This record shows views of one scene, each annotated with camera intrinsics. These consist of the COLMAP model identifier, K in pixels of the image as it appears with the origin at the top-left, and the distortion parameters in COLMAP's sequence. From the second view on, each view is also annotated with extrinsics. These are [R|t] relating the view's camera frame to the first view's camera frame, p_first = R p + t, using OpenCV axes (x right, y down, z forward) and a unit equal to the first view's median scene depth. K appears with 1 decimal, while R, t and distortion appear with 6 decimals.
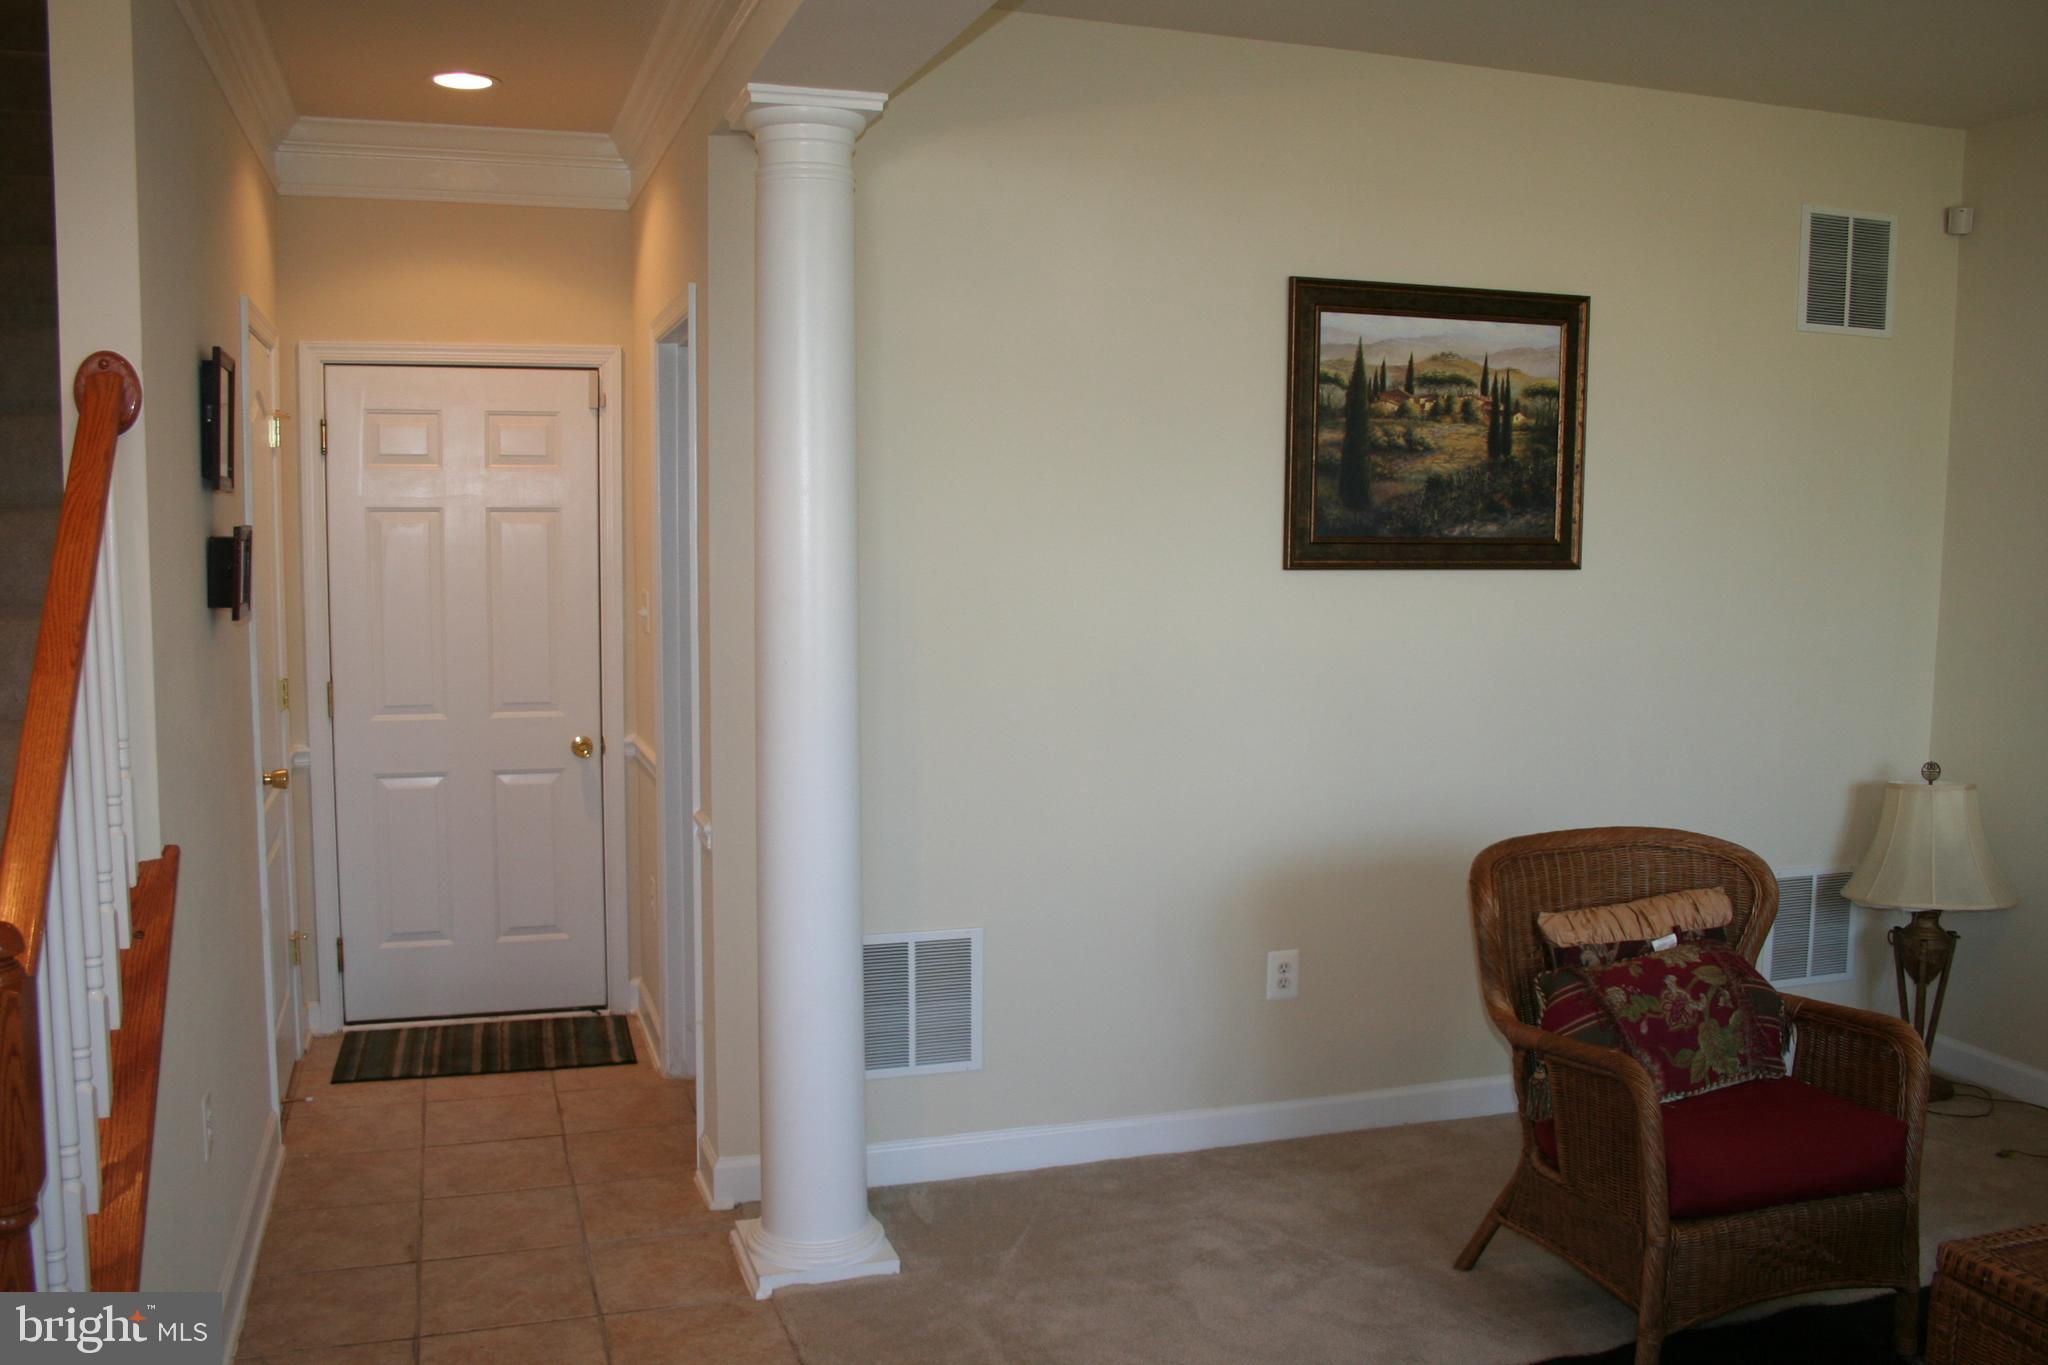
lens RADIAL K [[1731.8, 0, 1031.8], [0, 1731.8, 704.6], [0, 0, 1]] dist [-0.154461, 0.130509]
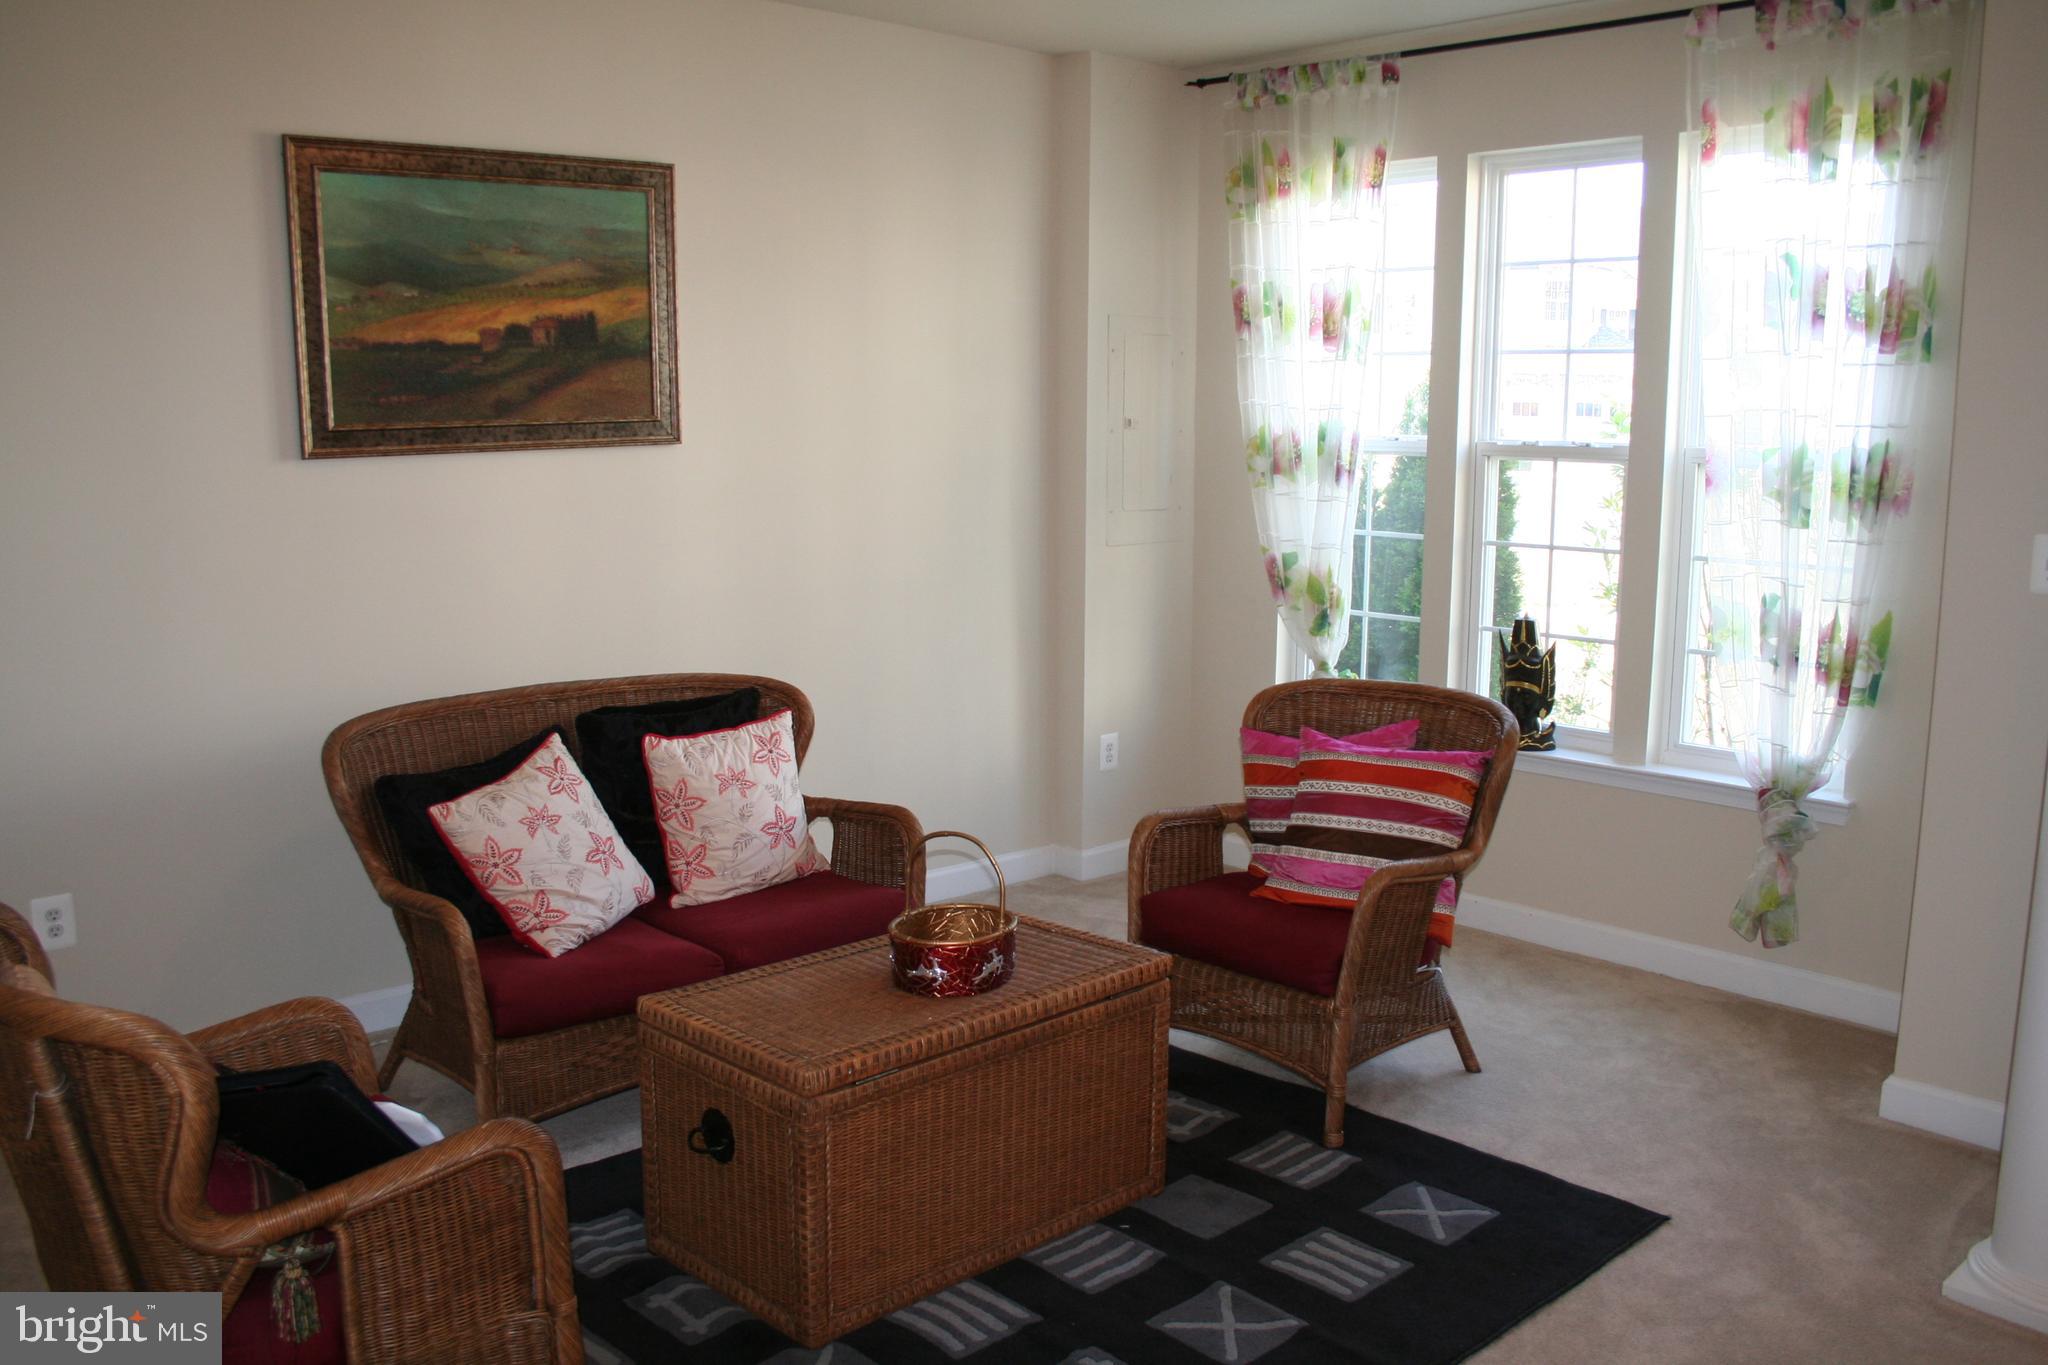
lens RADIAL K [[1731.8, 0, 1031.8], [0, 1731.8, 704.6], [0, 0, 1]] dist [-0.154461, 0.130509]
pose [[-0.416335, -0.164816, 0.894148, -0.282277], [0.086472, 0.971797, 0.219392, -0.084454], [-0.905090, 0.168660, -0.390341, 0.753262]]
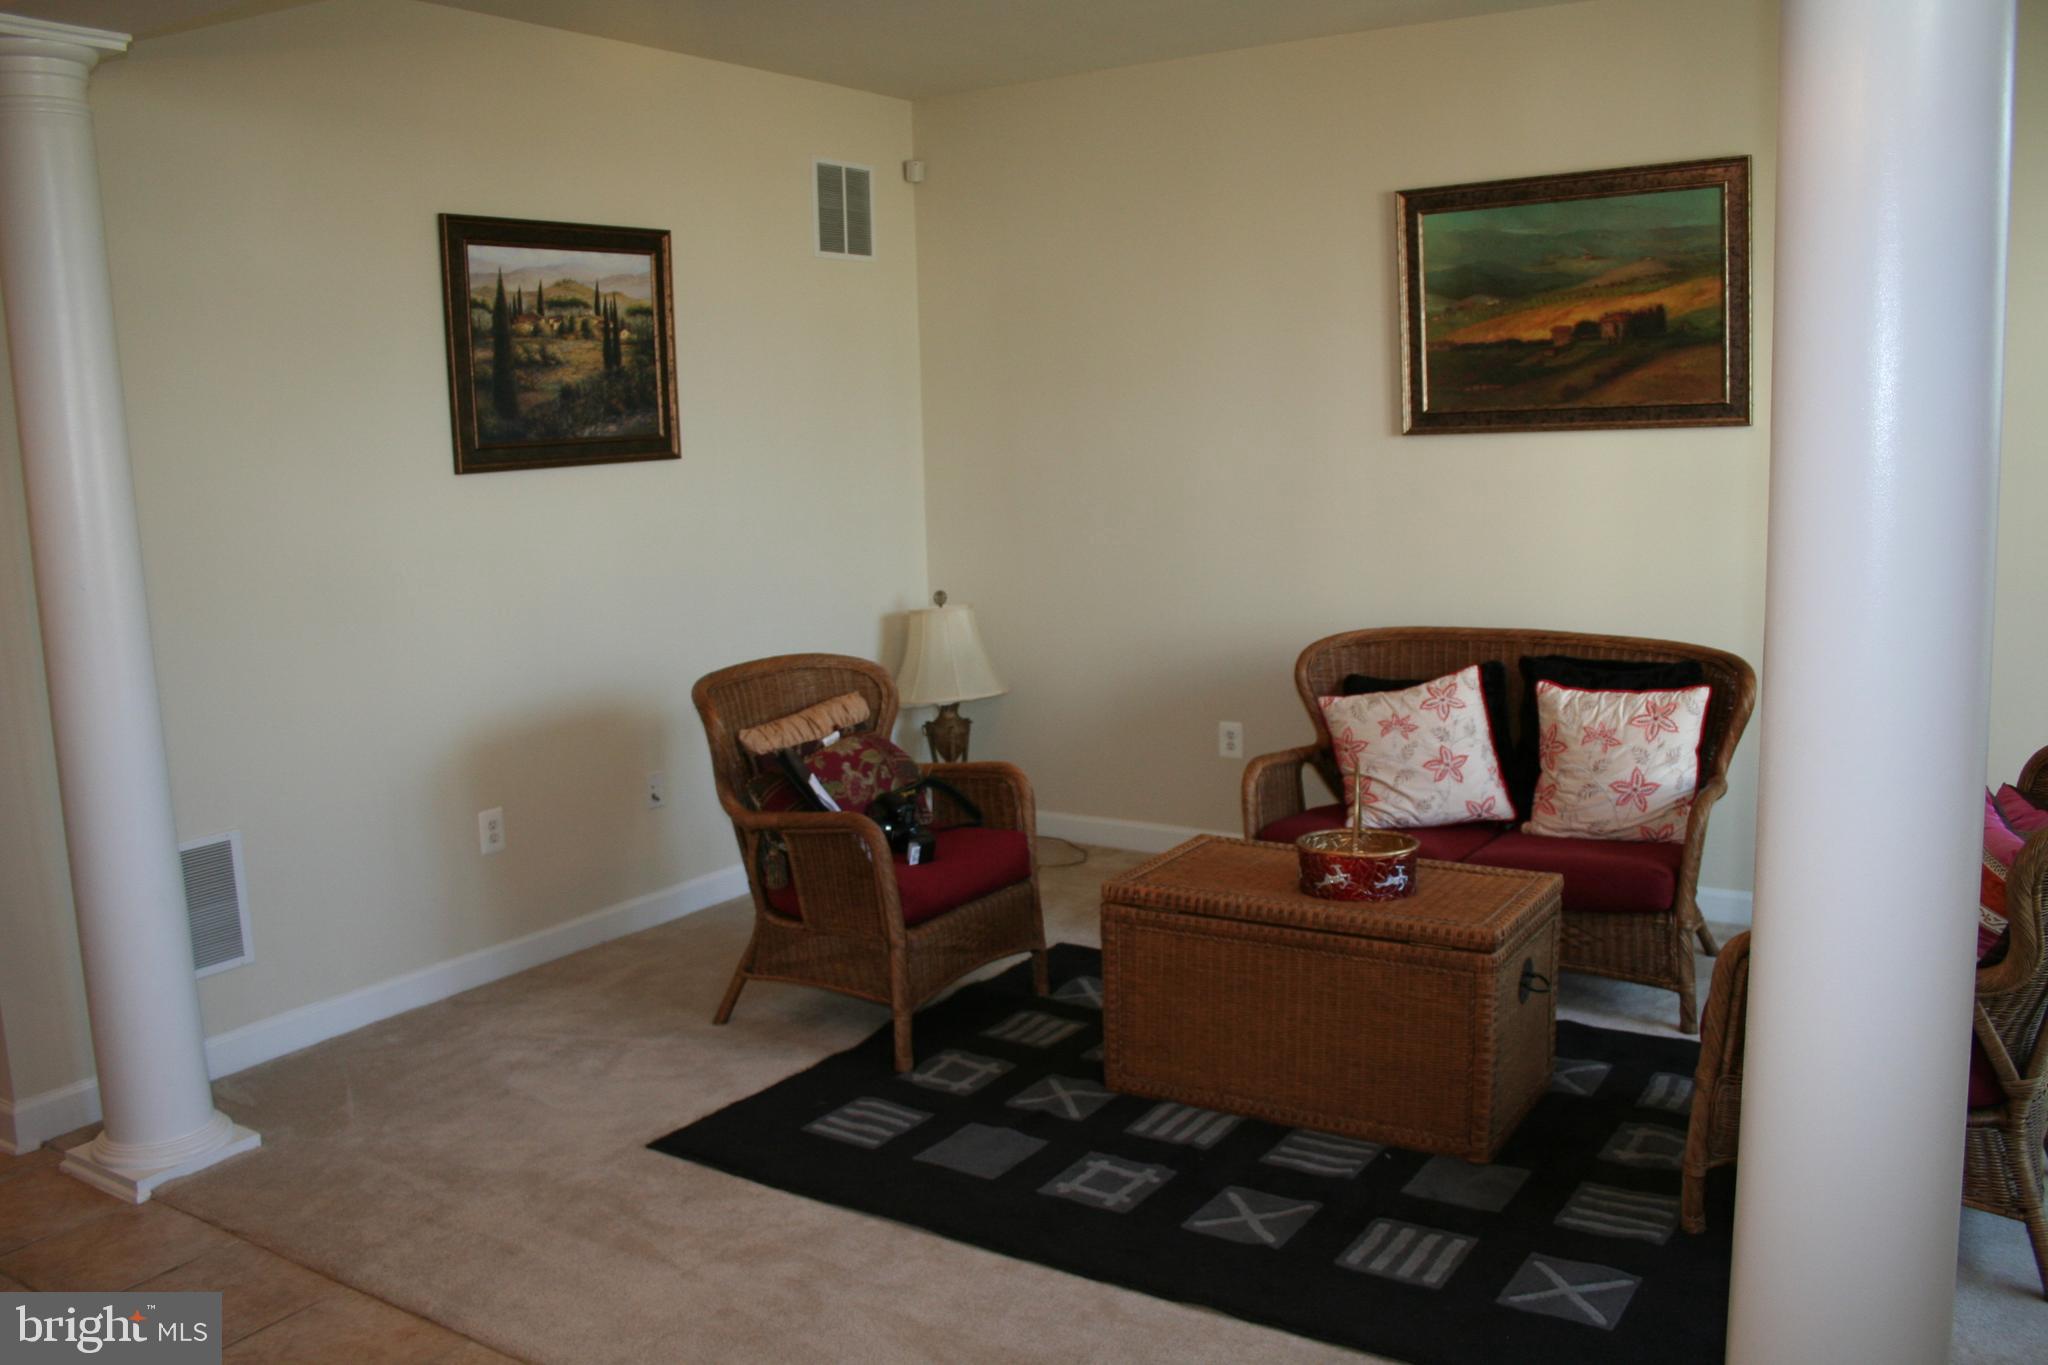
lens RADIAL K [[1731.8, 0, 1031.8], [0, 1731.8, 704.6], [0, 0, 1]] dist [-0.154461, 0.130509]
pose [[0.782110, -0.136114, 0.608092, -0.255729], [0.104323, 0.990680, 0.087575, 0.012967], [-0.614345, -0.005055, 0.789021, -0.112443]]
